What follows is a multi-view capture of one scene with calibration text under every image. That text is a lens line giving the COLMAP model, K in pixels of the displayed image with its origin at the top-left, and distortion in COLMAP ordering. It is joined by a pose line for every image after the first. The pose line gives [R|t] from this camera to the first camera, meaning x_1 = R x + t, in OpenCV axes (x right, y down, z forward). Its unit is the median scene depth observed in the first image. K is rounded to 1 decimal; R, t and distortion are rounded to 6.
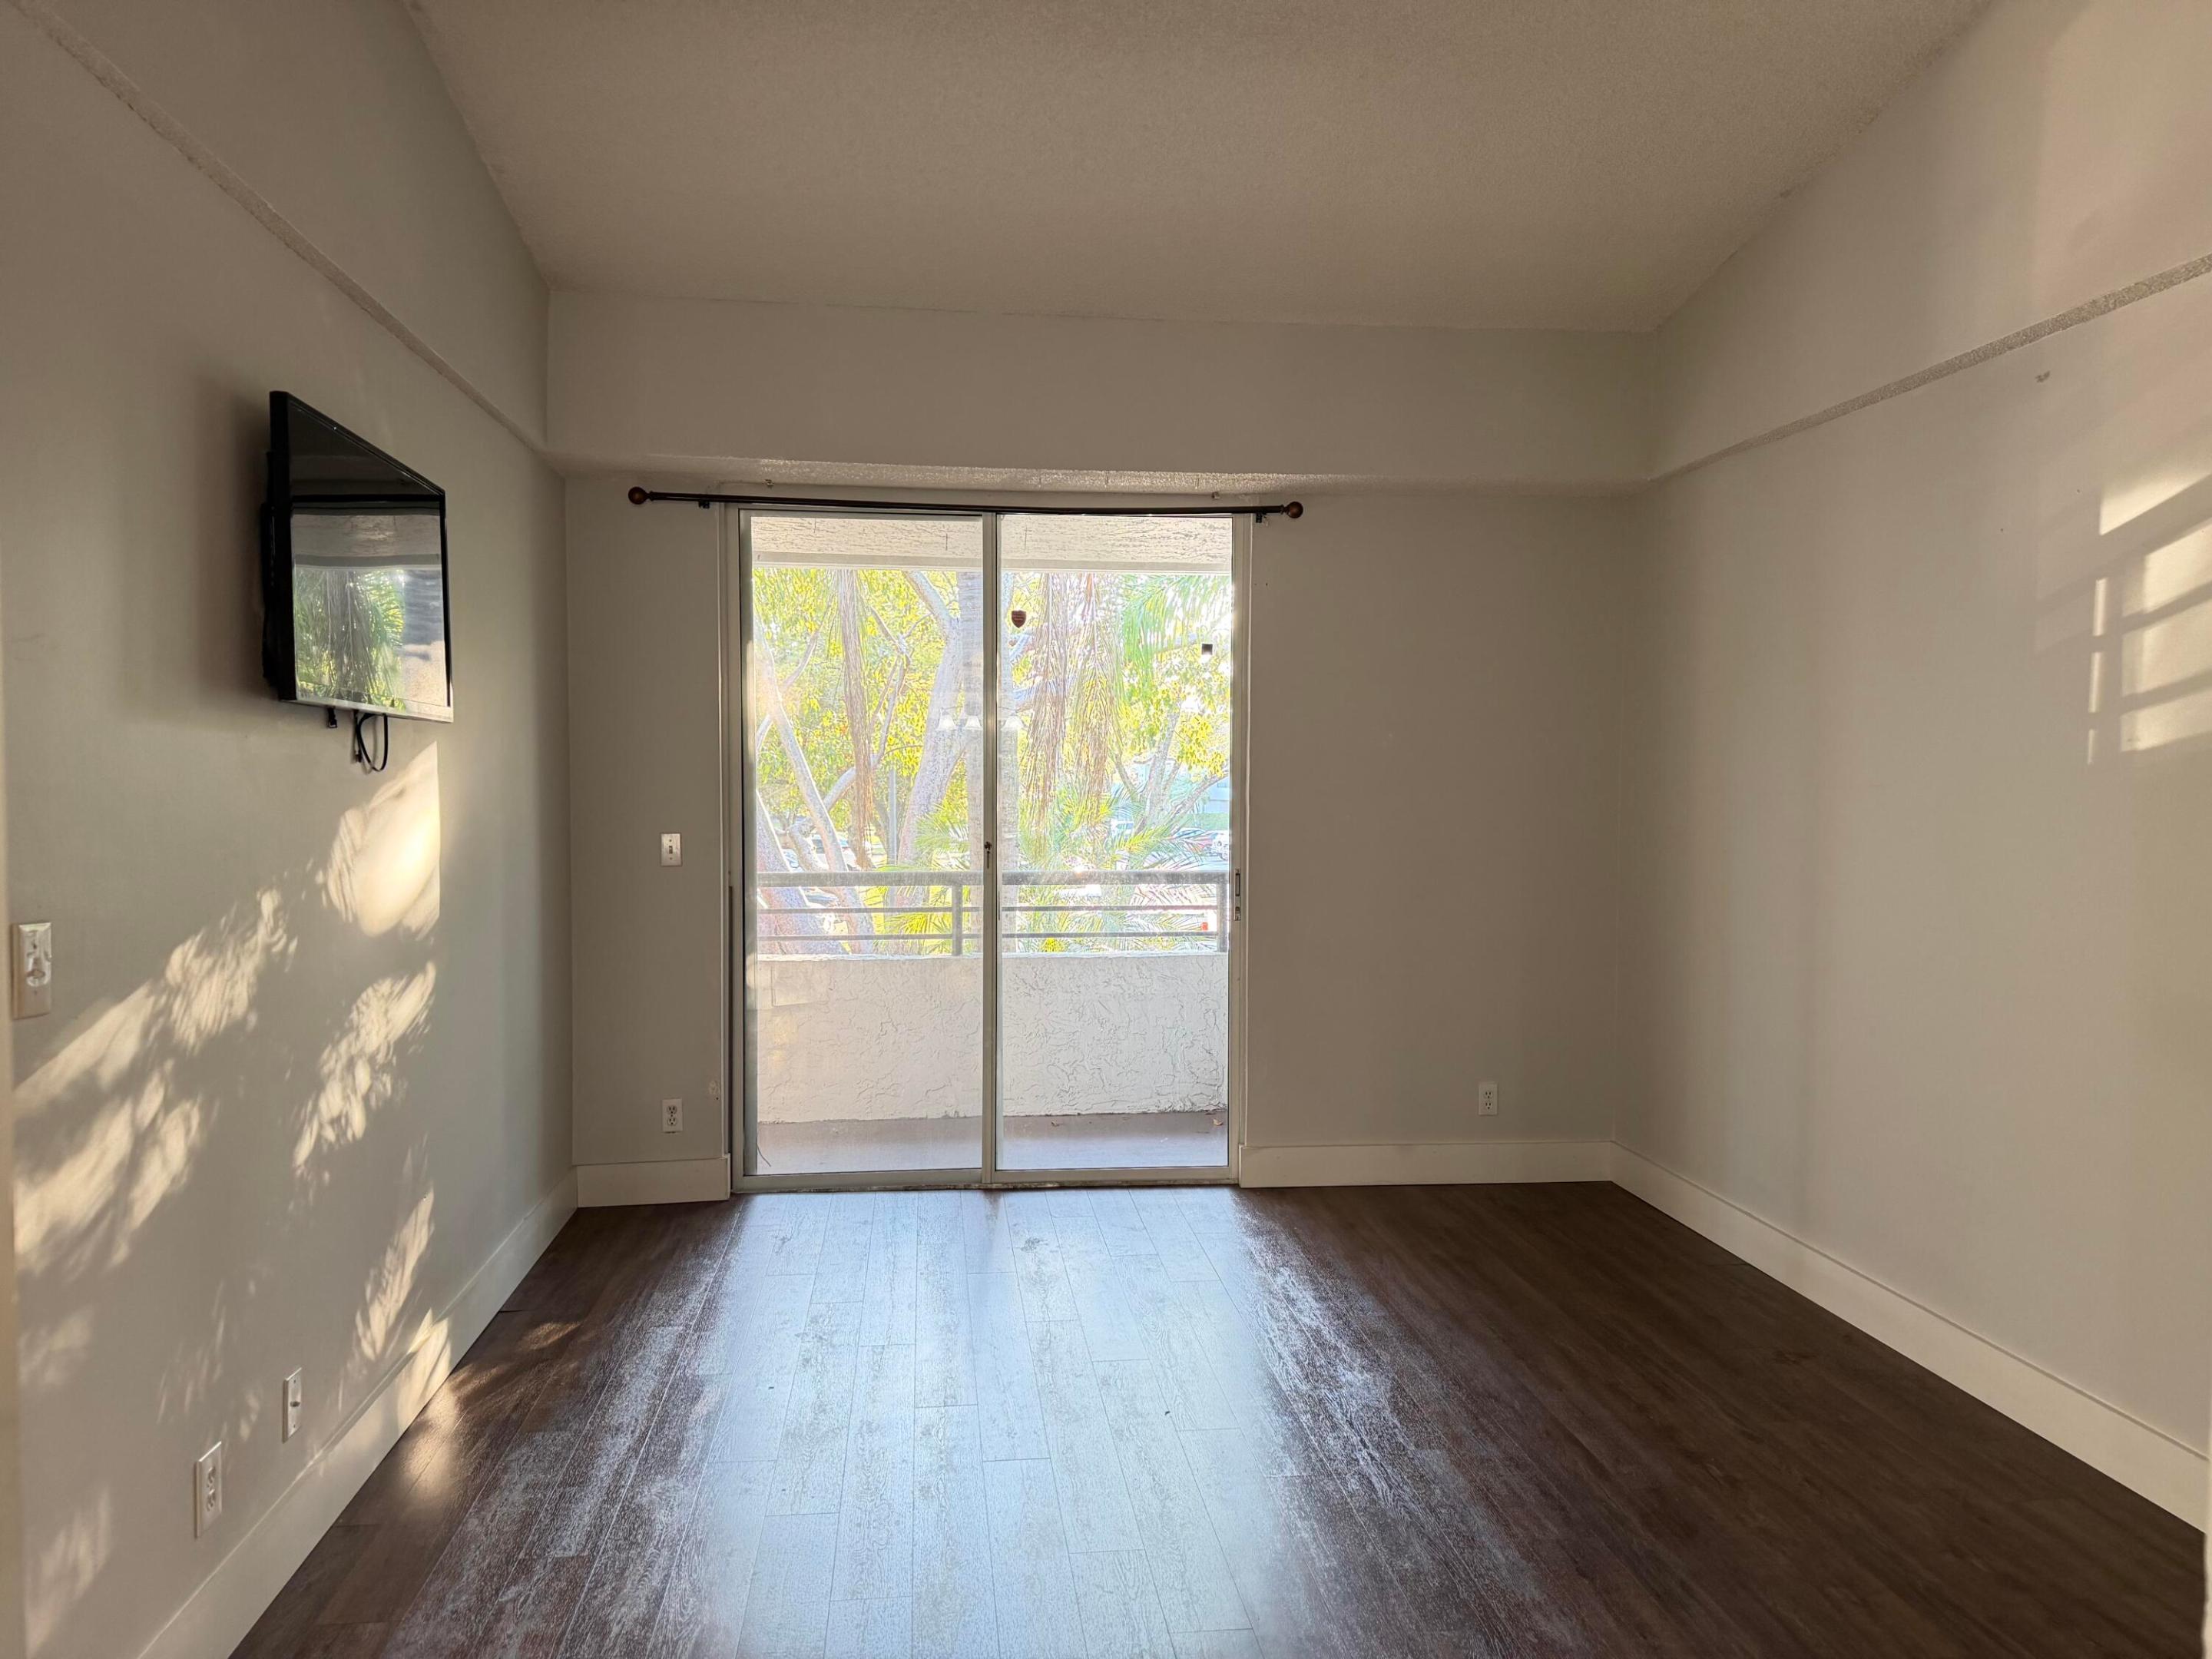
lens RADIAL K [[1539.6, 0, 1106.0], [0, 1539.6, 829.5], [0, 0, 1]] dist [0.213722, -0.318277]
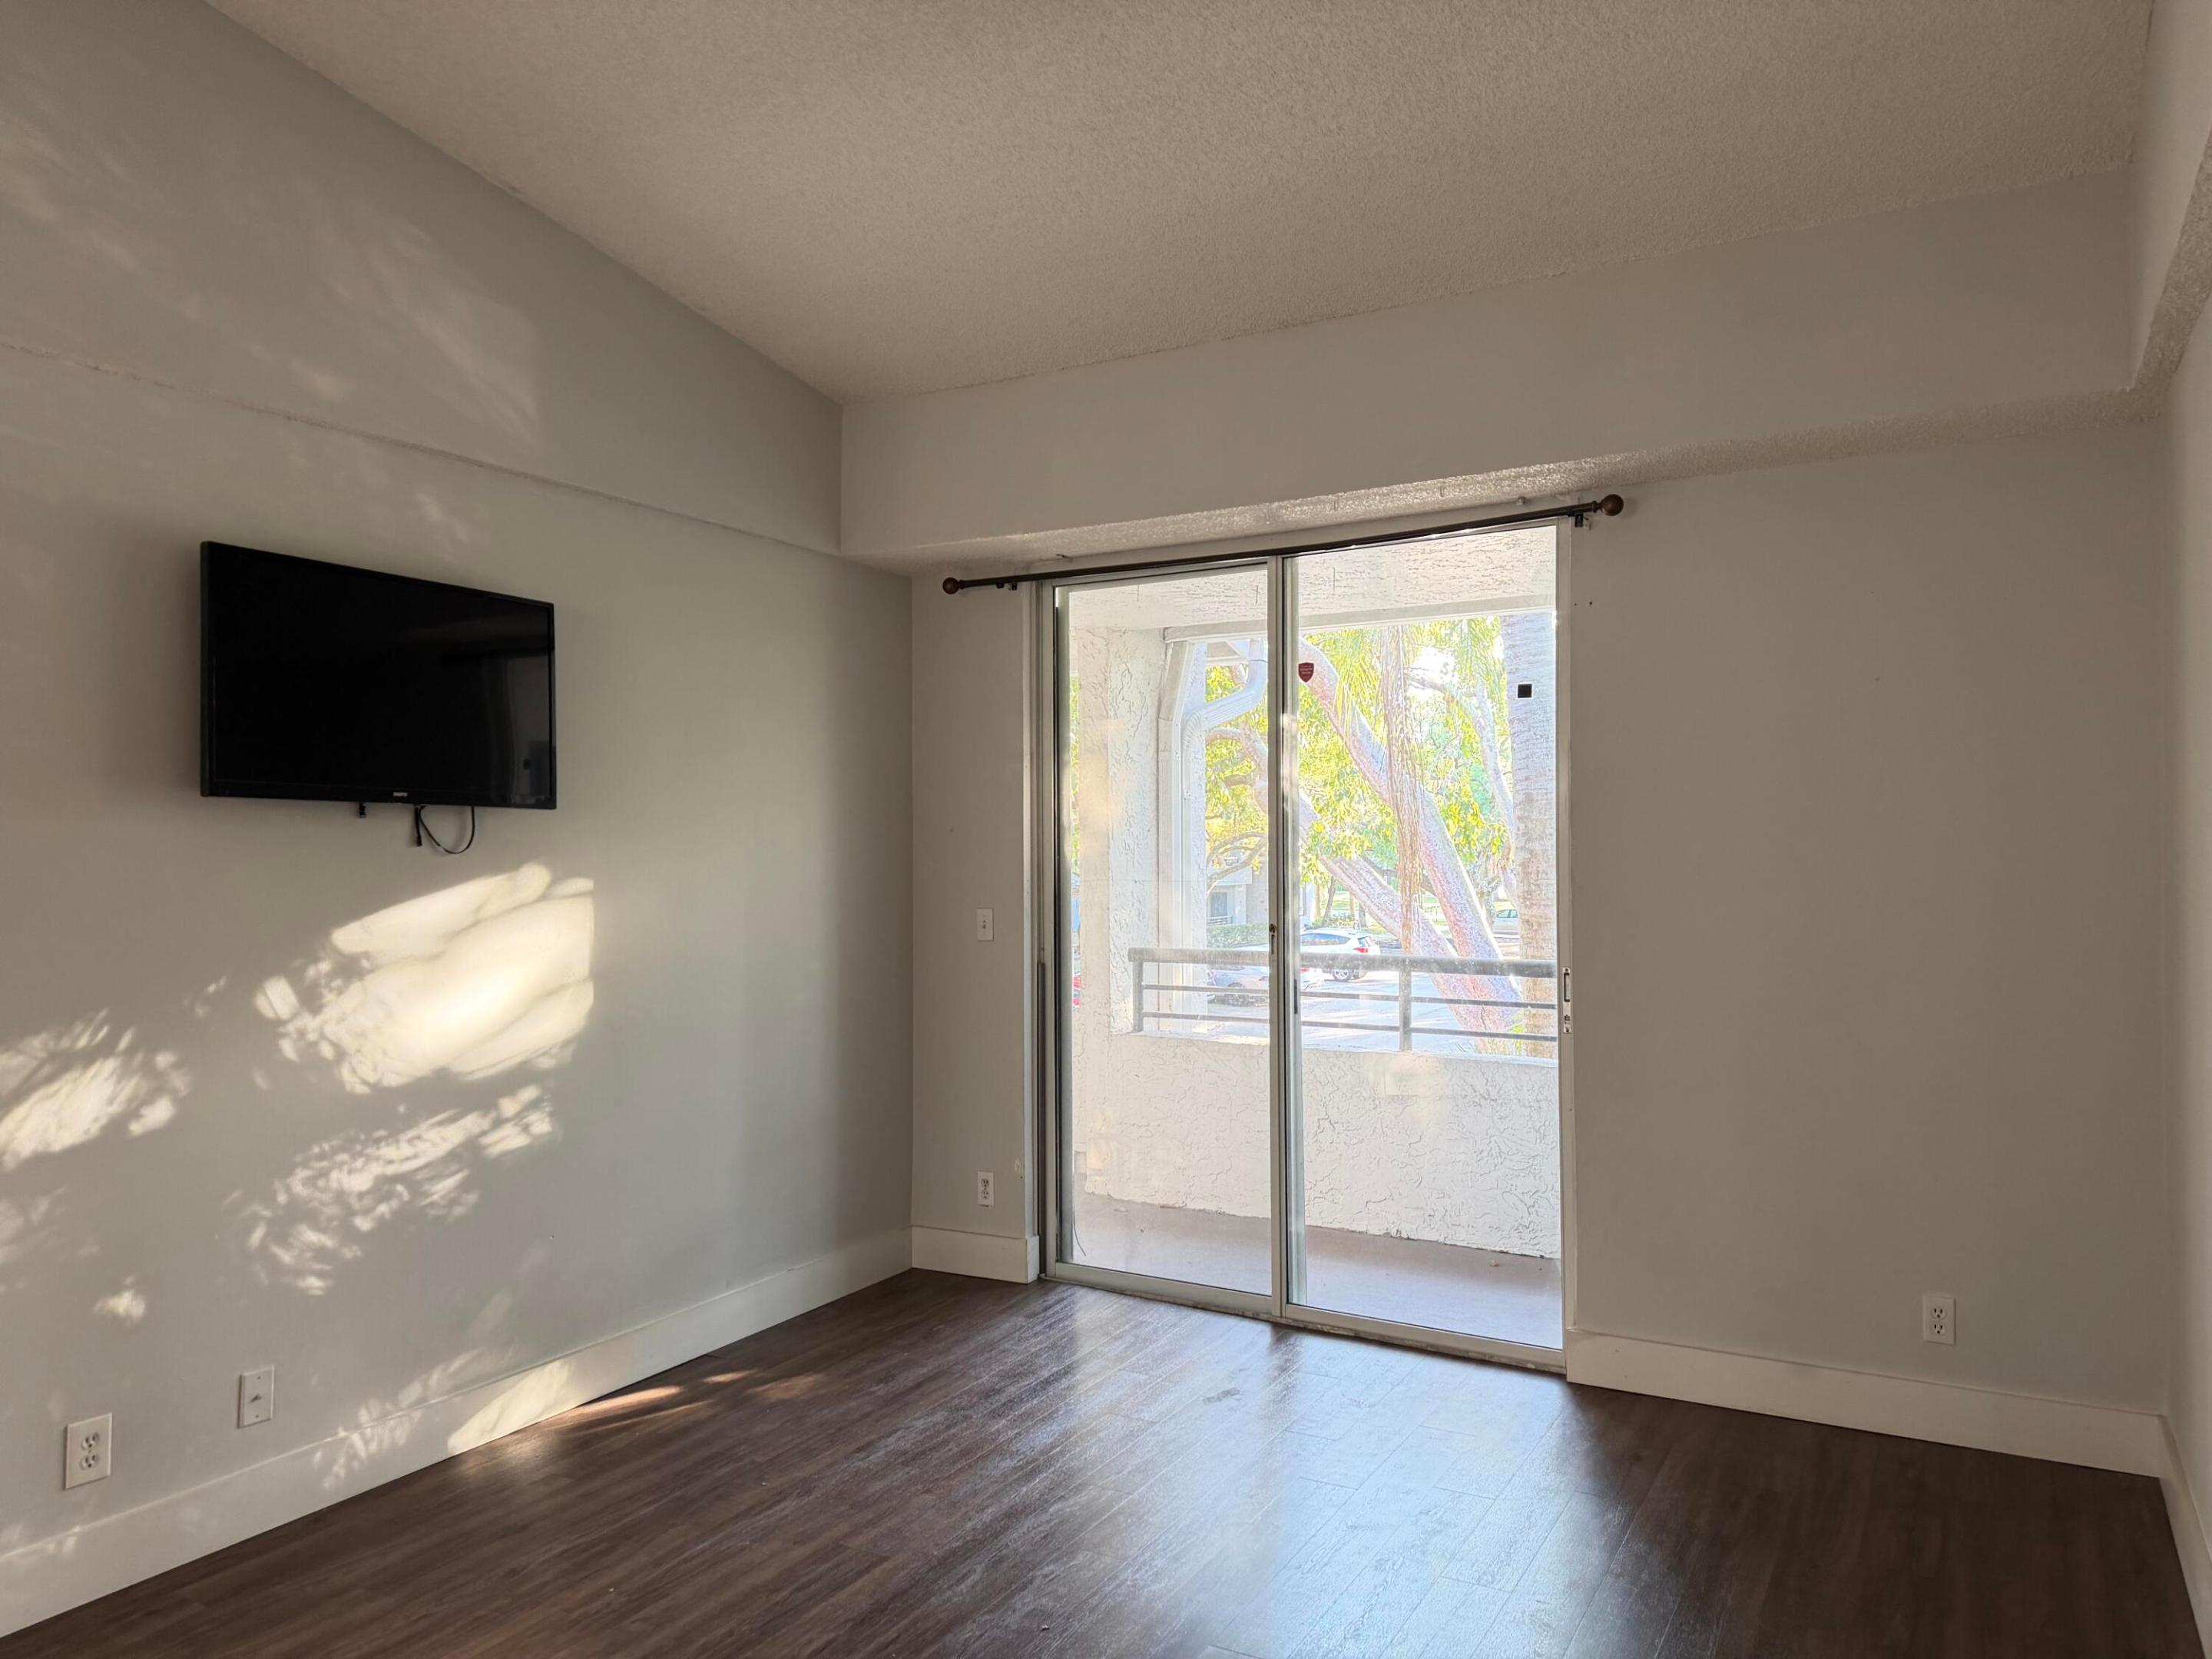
lens RADIAL K [[1539.6, 0, 1106.0], [0, 1539.6, 829.5], [0, 0, 1]] dist [0.213722, -0.318277]
pose [[0.810563, -0.013749, -0.585490, 0.368040], [-0.013158, 0.999045, -0.041676, -0.007676], [0.585504, 0.041485, 0.809608, 0.219995]]
